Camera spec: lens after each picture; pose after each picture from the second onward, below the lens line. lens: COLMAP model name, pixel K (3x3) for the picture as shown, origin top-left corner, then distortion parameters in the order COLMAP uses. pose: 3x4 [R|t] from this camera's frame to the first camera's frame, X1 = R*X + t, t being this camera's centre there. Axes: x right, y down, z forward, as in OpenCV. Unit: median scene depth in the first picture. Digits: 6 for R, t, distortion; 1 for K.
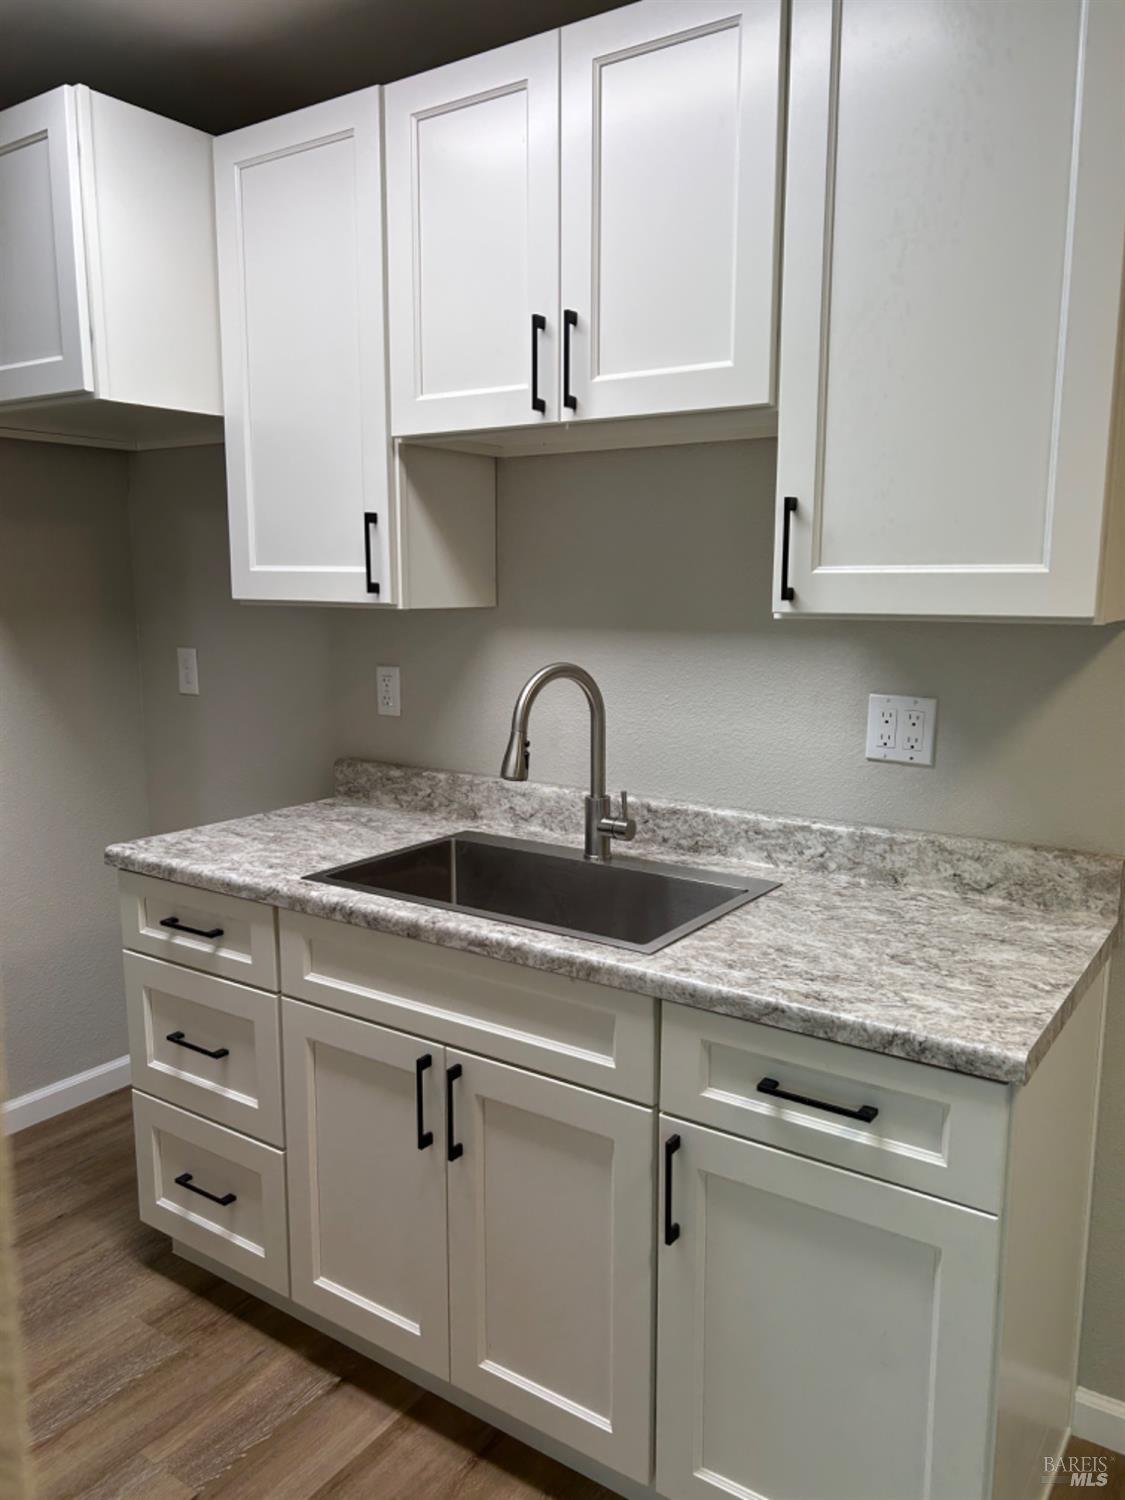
lens RADIAL K [[1125.2, 0, 557.3], [0, 1125.2, 761.7], [0, 0, 1]] dist [0.058624, -0.004089]
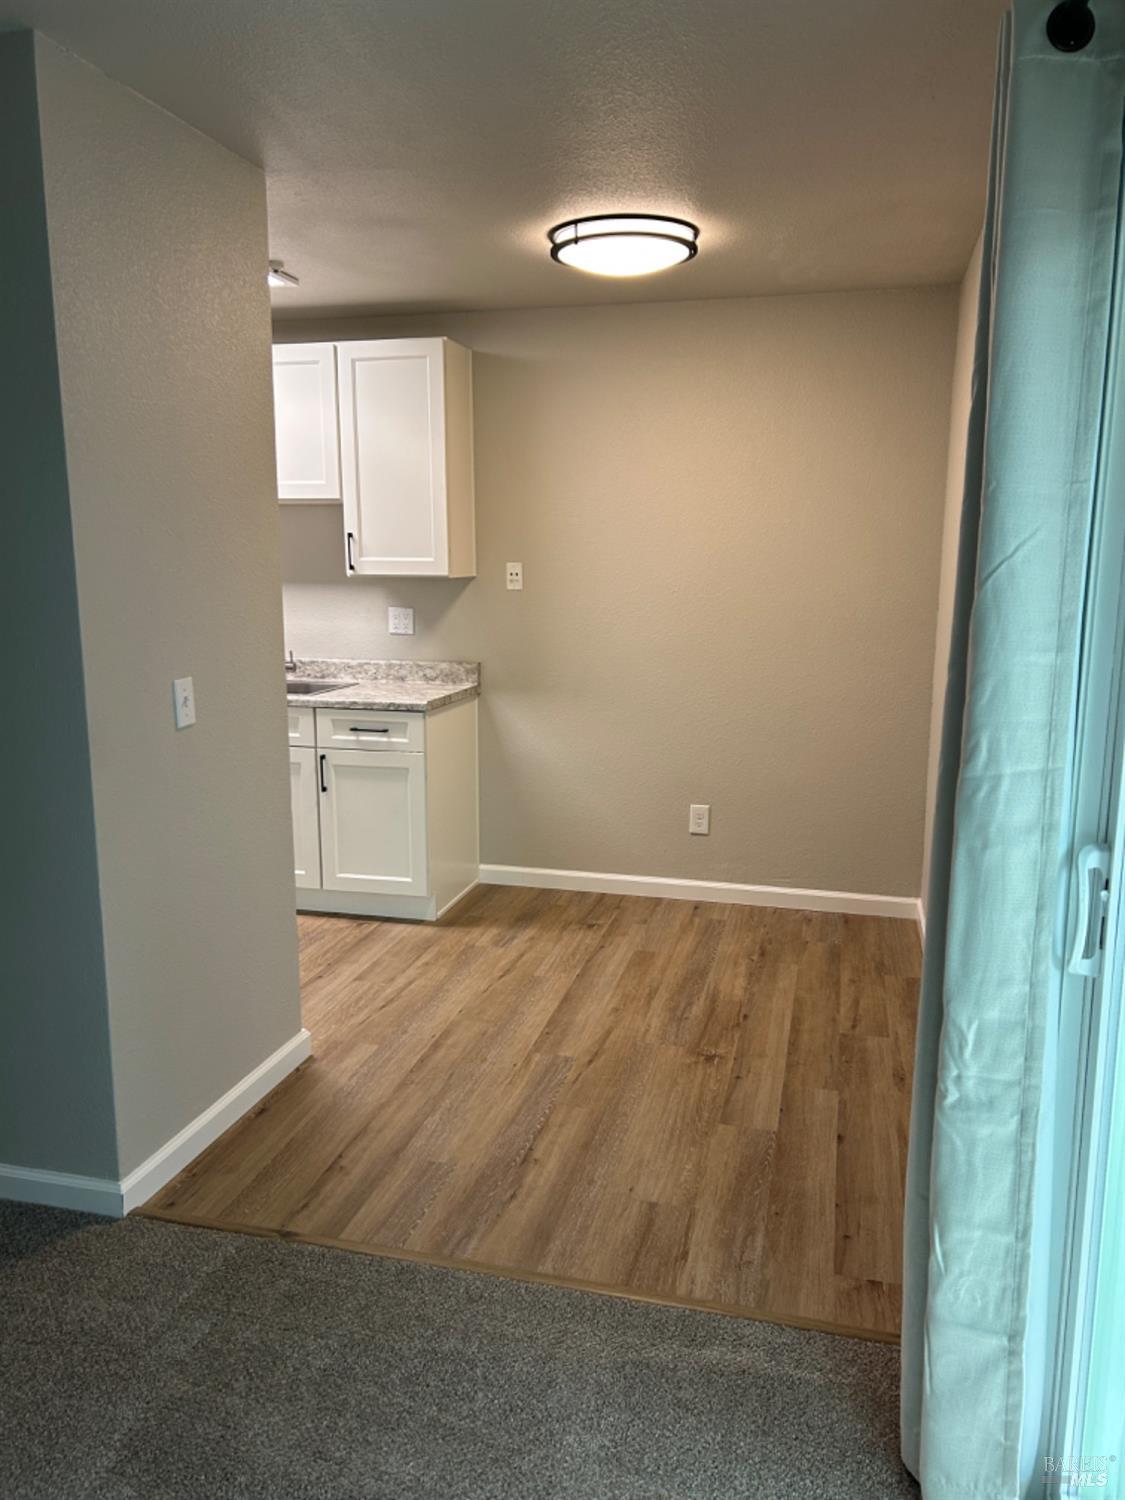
lens RADIAL K [[1125.2, 0, 573.7], [0, 1125.2, 755.5], [0, 0, 1]] dist [0.058624, -0.004089]
pose [[0.936420, -0.062436, 0.345281, -0.256748], [0.058759, 0.998049, 0.021114, 0.270444], [-0.345925, 0.000516, 0.938262, -1.694396]]
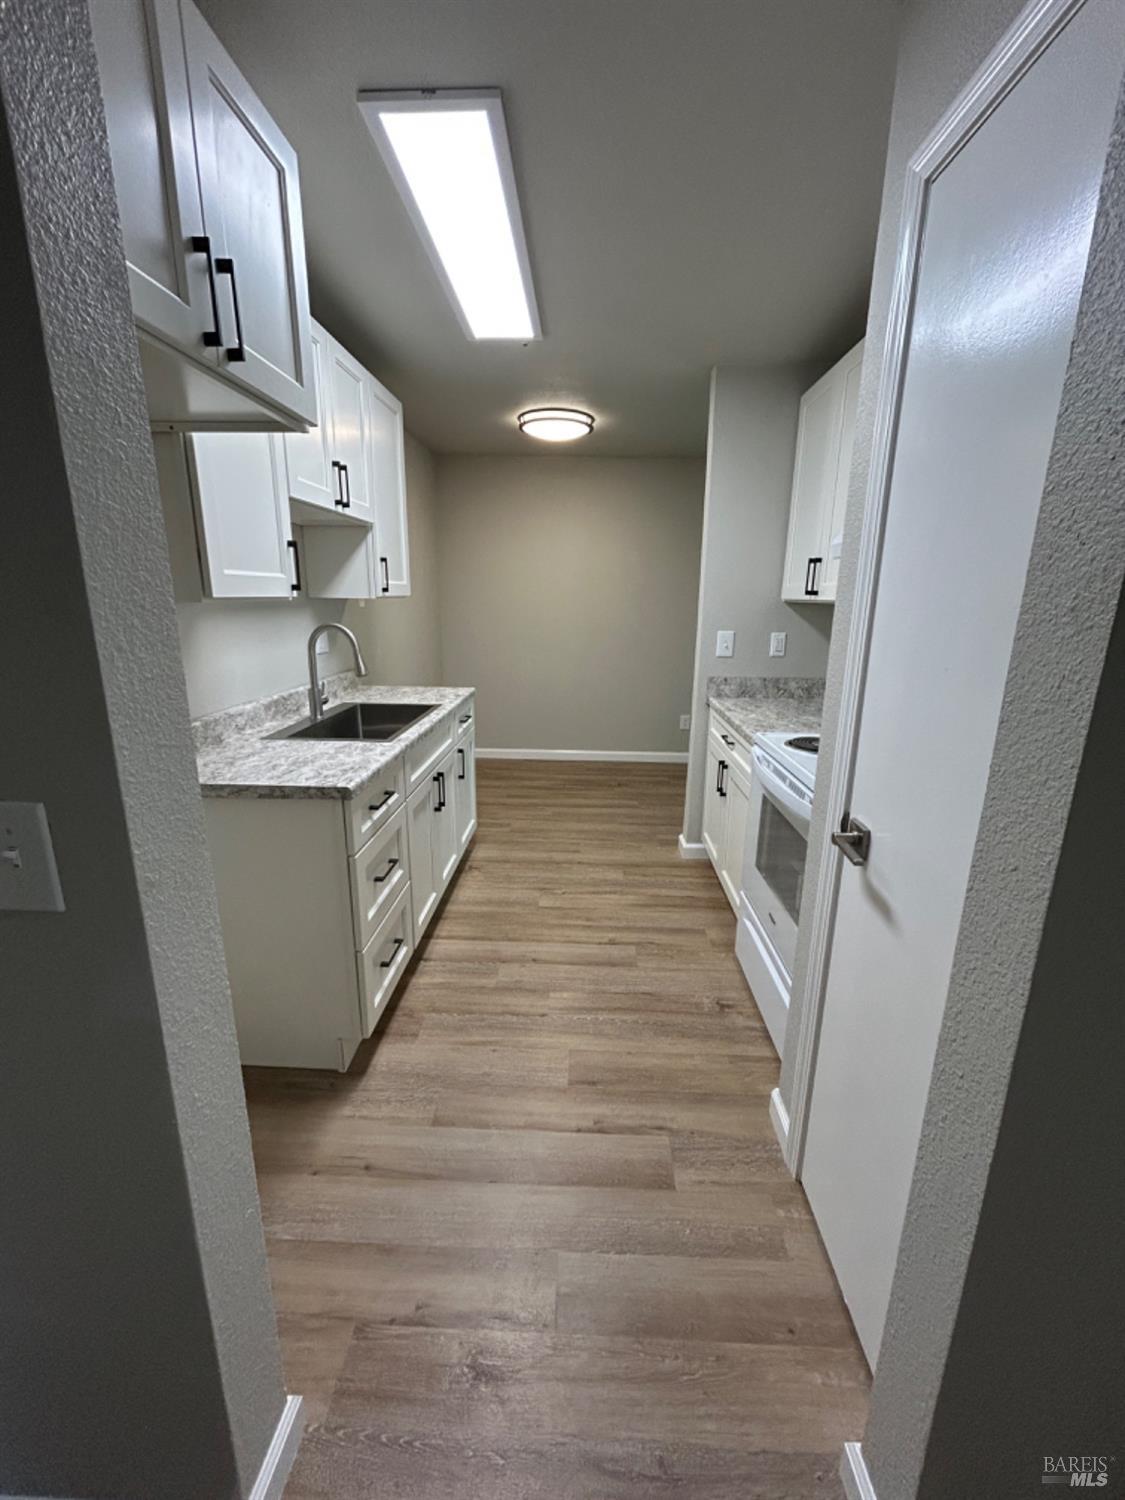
lens RADIAL K [[609.5, 0, 569.5], [0, 609.5, 741.5], [0, 0, 1]] dist [-0.003759, -0.000384]
pose [[-0.532717, -0.206537, 0.820704, -1.398758], [0.136642, 0.936048, 0.324258, -0.214248], [-0.835189, 0.284881, -0.470427, 1.387707]]
